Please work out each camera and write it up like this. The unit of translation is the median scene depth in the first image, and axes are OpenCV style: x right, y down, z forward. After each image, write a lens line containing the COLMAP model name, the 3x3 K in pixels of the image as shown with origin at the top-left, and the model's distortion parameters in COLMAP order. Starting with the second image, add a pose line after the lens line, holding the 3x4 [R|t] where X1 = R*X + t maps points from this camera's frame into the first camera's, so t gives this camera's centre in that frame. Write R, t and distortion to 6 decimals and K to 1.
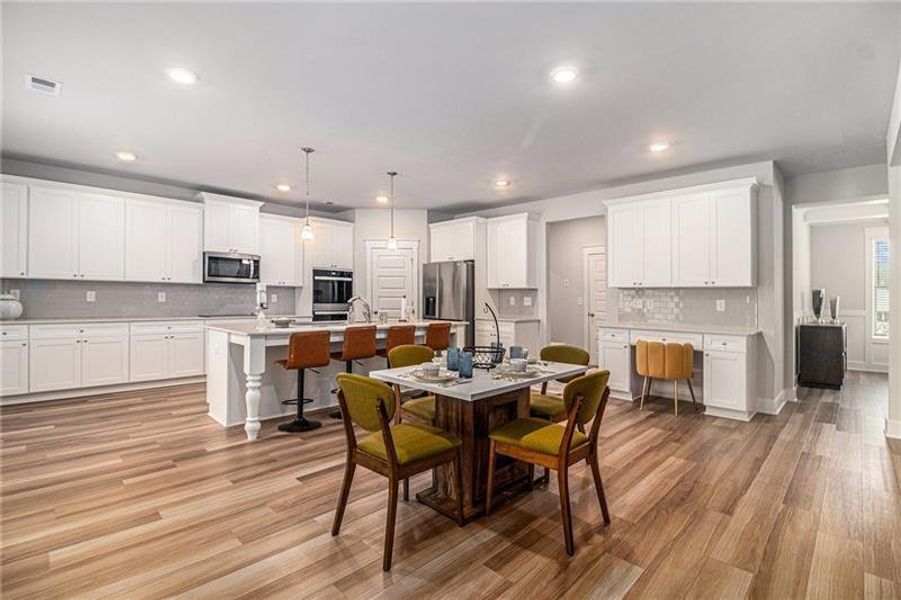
lens RADIAL K [[422.1, 0, 447.9], [0, 422.1, 302.1], [0, 0, 1]] dist [-0.021824, -0.008452]
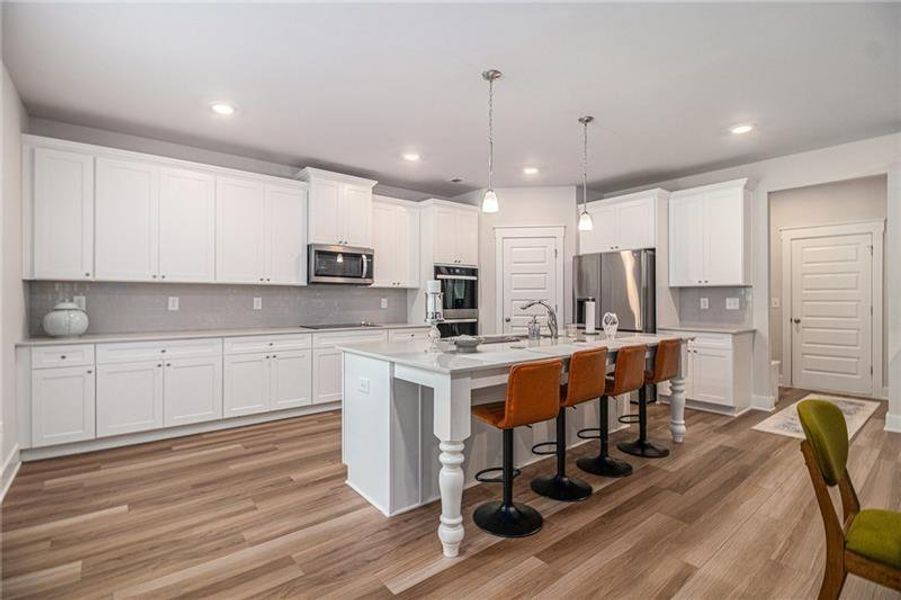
lens RADIAL K [[422.1, 0, 445.1], [0, 422.1, 298.6], [0, 0, 1]] dist [-0.021824, -0.008452]
pose [[0.992837, -0.011364, -0.118933, -0.240993], [0.009996, 0.999877, -0.012091, -0.007893], [0.119056, 0.010816, 0.992829, 0.257777]]
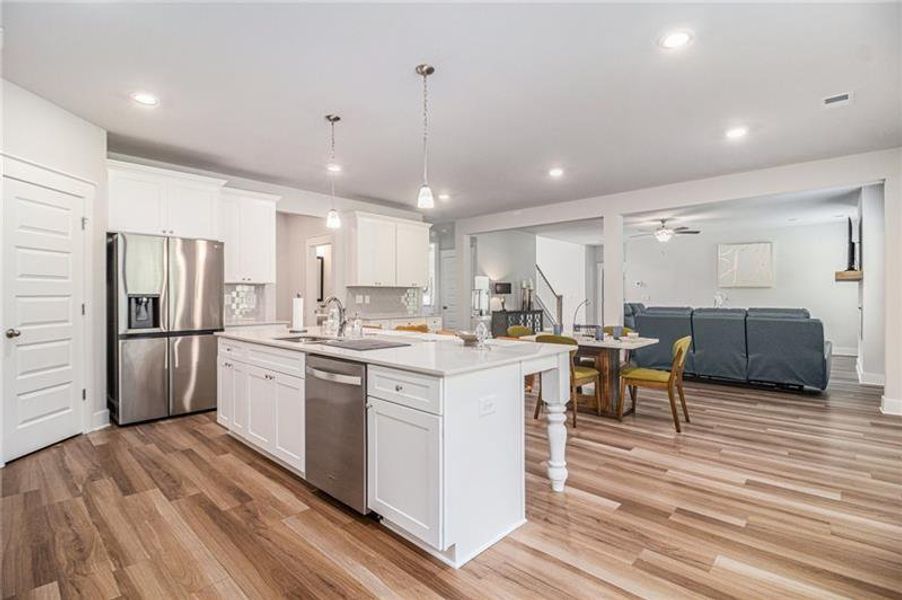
lens RADIAL K [[422.6, 0, 446.2], [0, 422.6, 295.6], [0, 0, 1]] dist [-0.021824, -0.008452]
pose [[-0.018785, -0.009625, 0.999777, -0.714545], [0.015335, 0.999833, 0.009914, -0.014357], [-0.999706, 0.015518, -0.018634, 0.719798]]
